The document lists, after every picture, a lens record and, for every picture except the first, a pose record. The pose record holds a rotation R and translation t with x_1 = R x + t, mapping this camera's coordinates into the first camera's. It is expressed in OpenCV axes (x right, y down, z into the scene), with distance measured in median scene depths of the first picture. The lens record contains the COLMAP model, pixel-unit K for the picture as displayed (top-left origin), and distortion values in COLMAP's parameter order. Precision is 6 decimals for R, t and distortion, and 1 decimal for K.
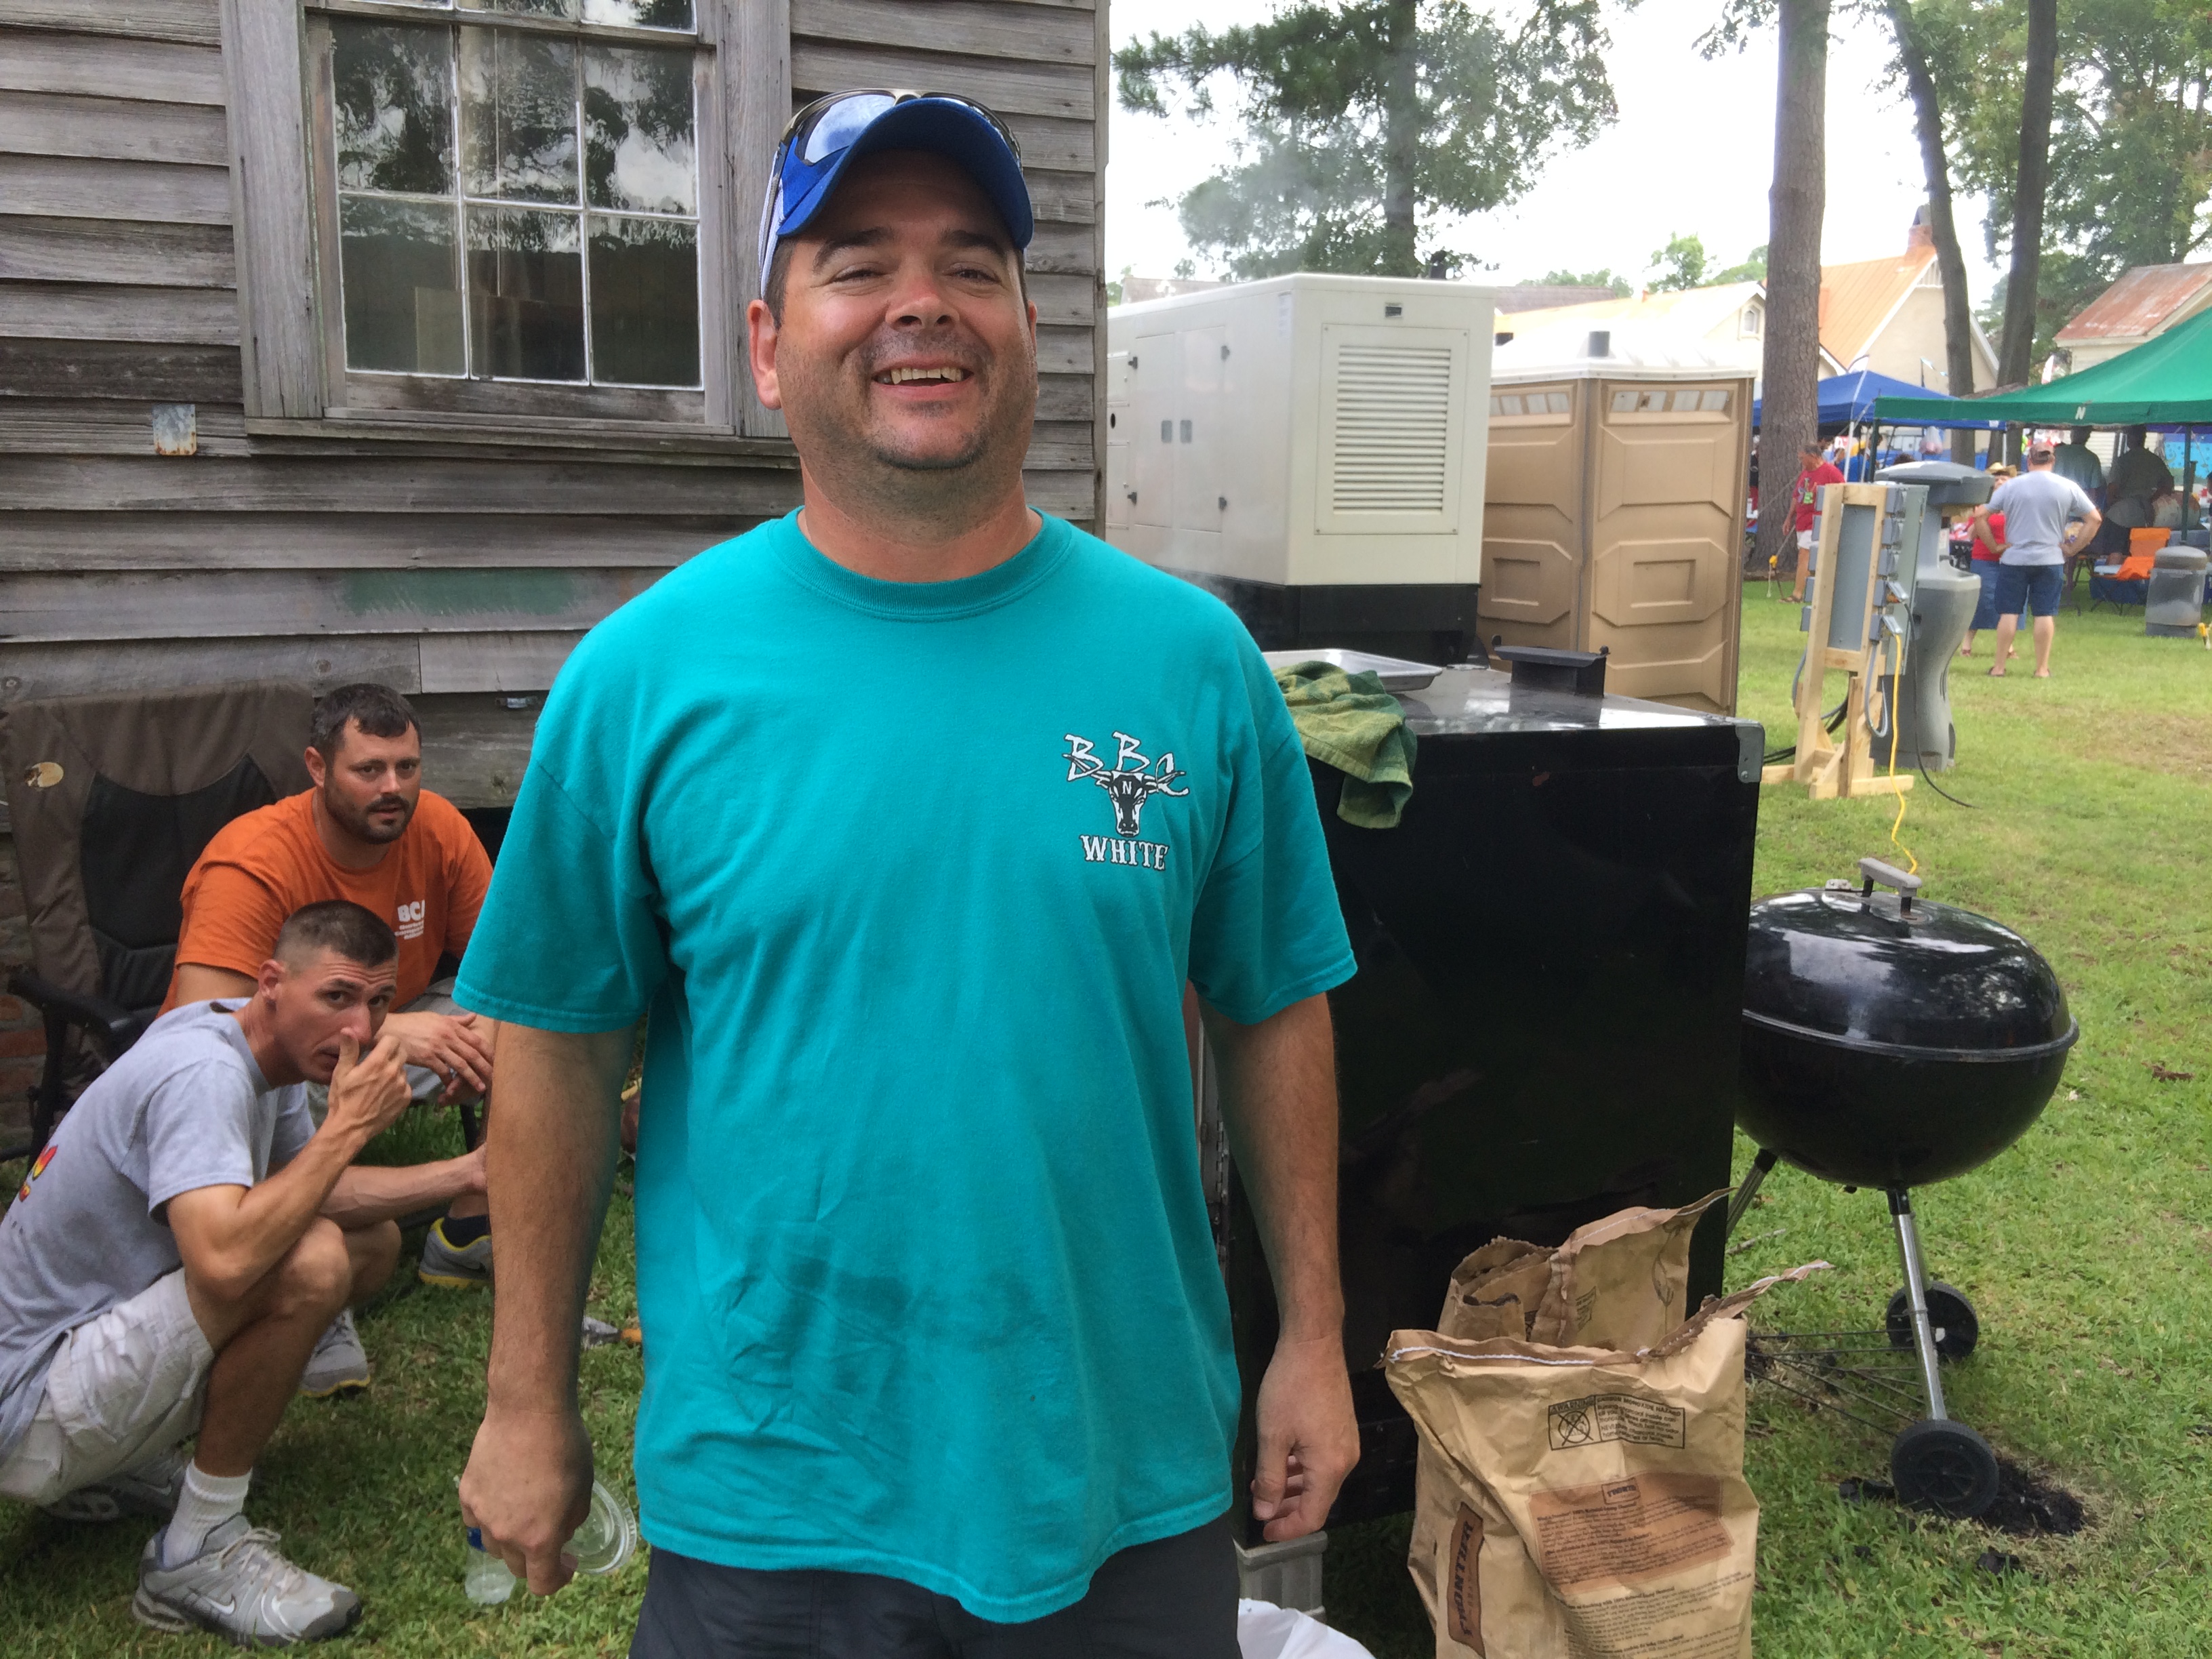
lens RADIAL K [[1907.1, 0, 1115.3], [0, 1907.1, 837.3], [0, 0, 1]] dist [0.052786, -0.084276]
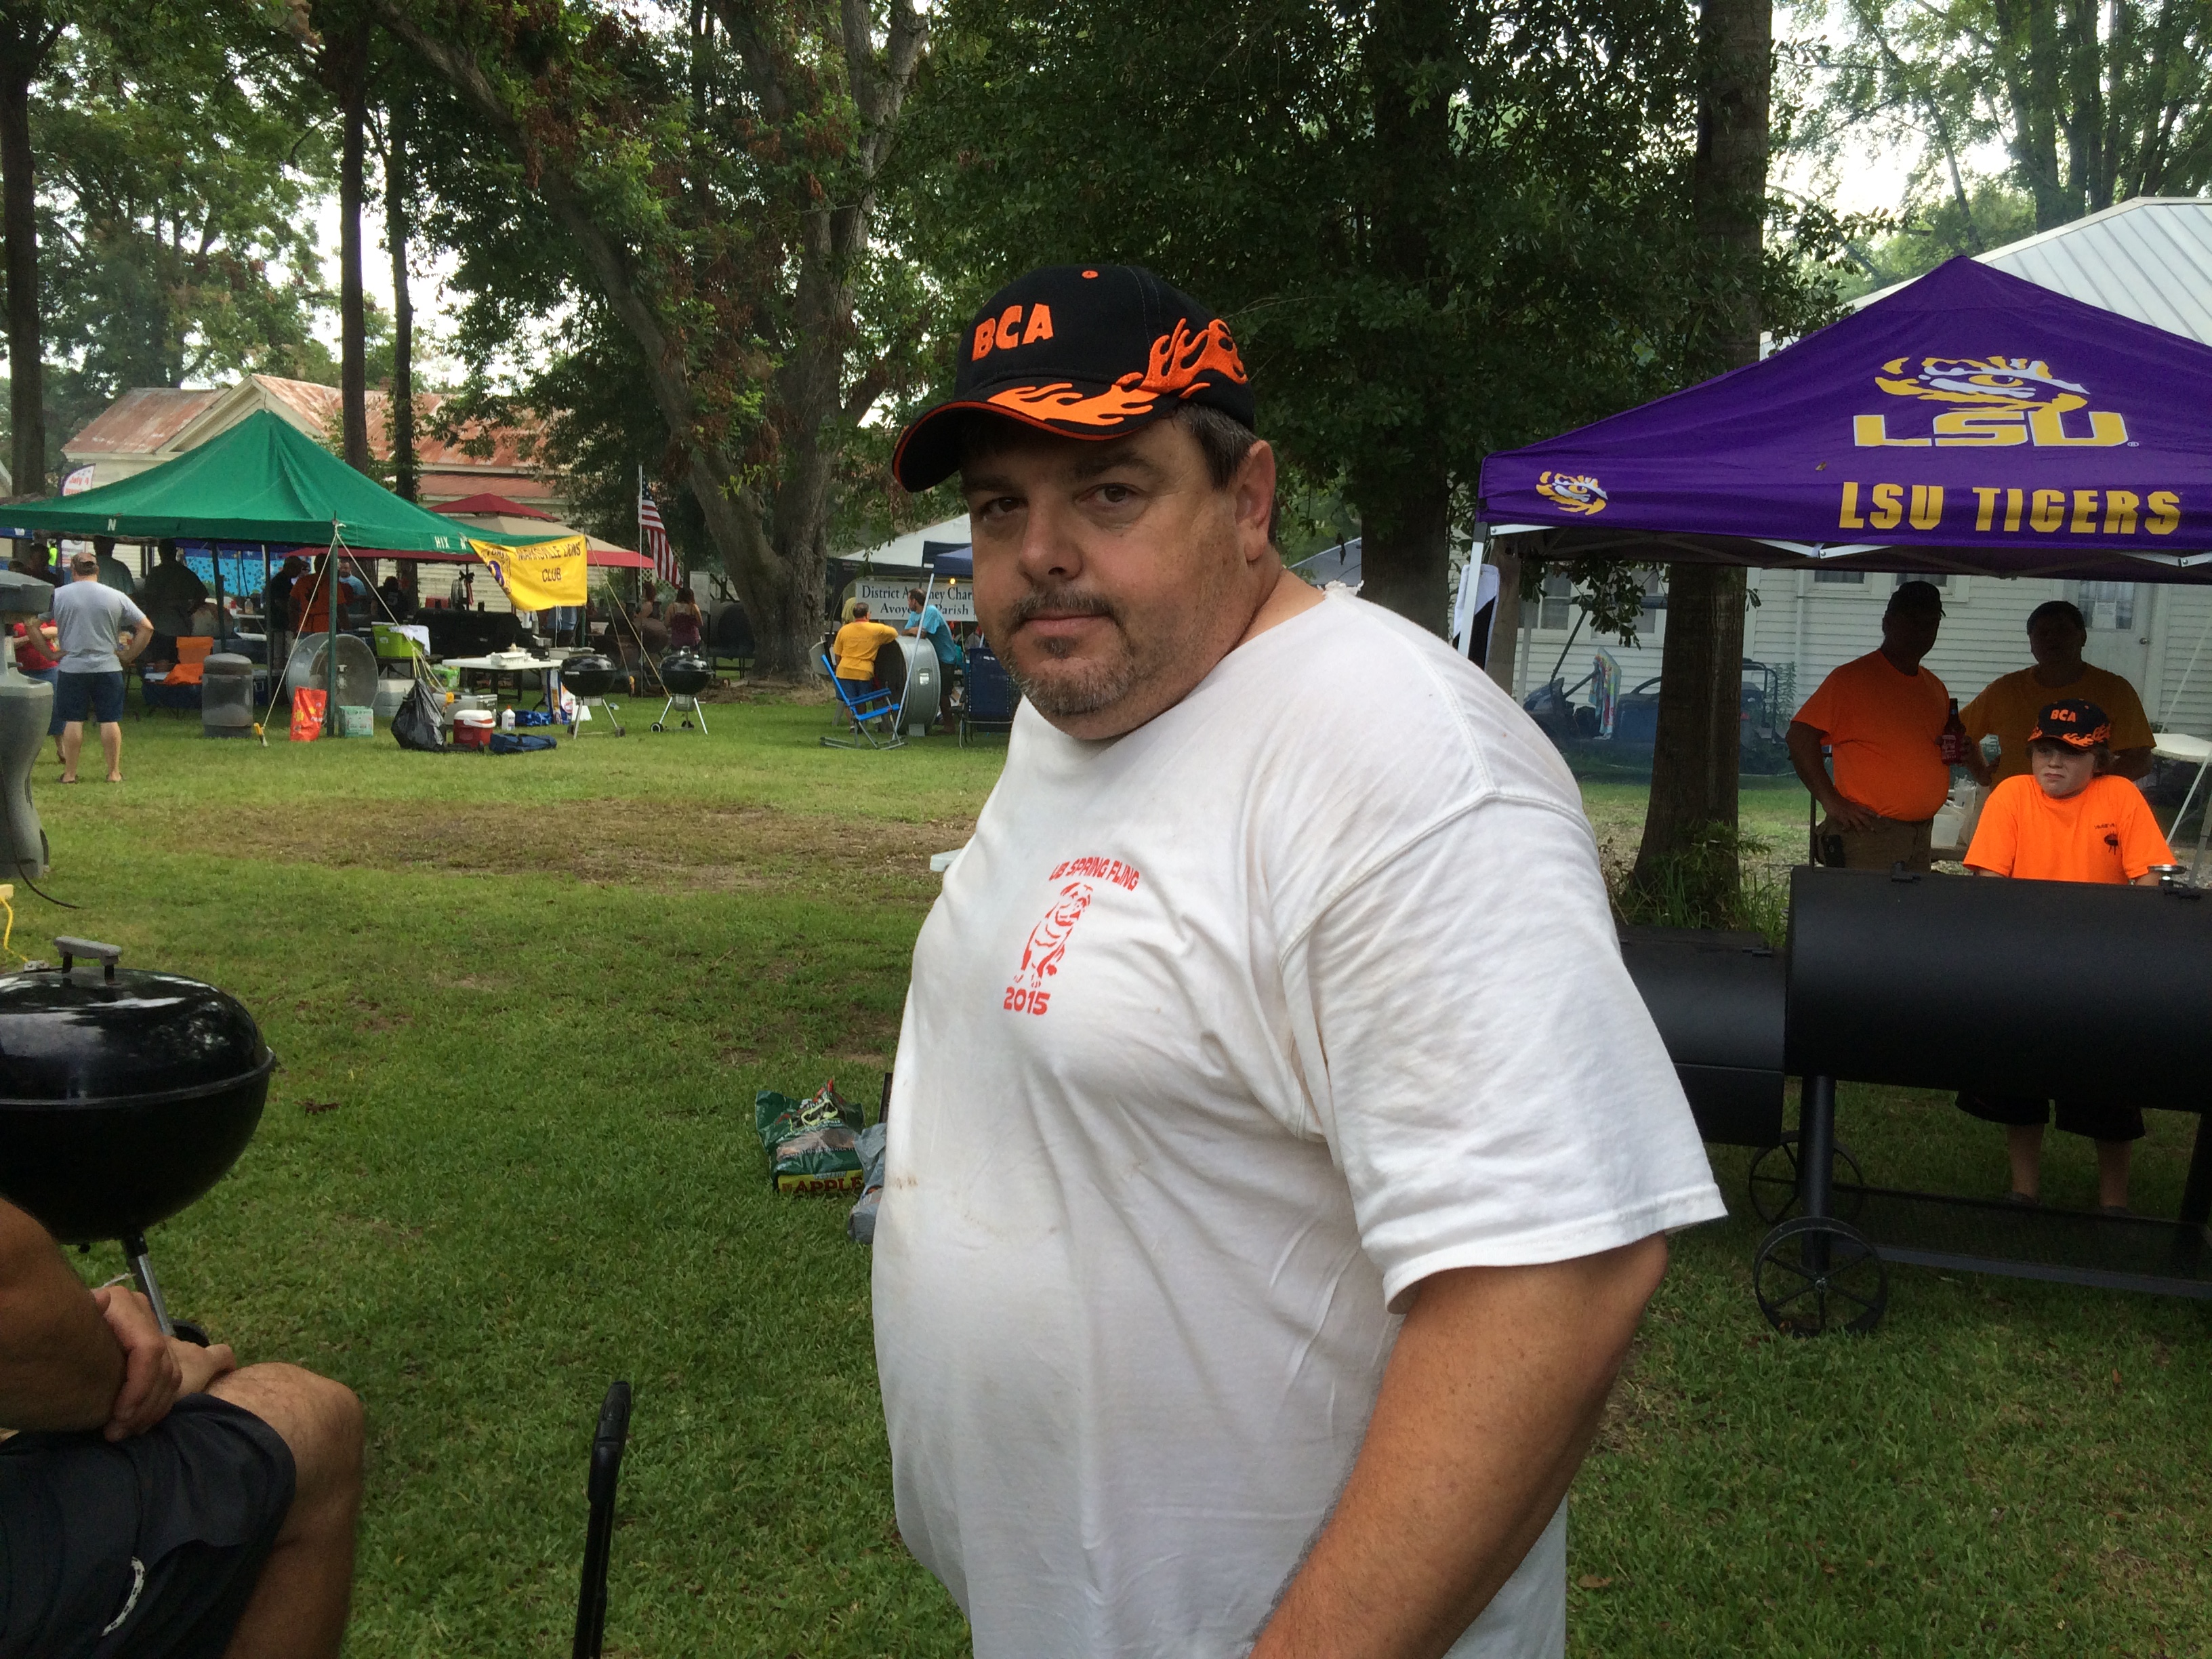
lens RADIAL K [[1907.1, 0, 1116.8], [0, 1907.1, 827.2], [0, 0, 1]] dist [0.052786, -0.084276]
pose [[0.585994, -0.078786, 0.806476, -0.183001], [0.128649, 0.991684, 0.003402, 0.034763], [-0.800038, 0.101759, 0.591257, -0.159149]]
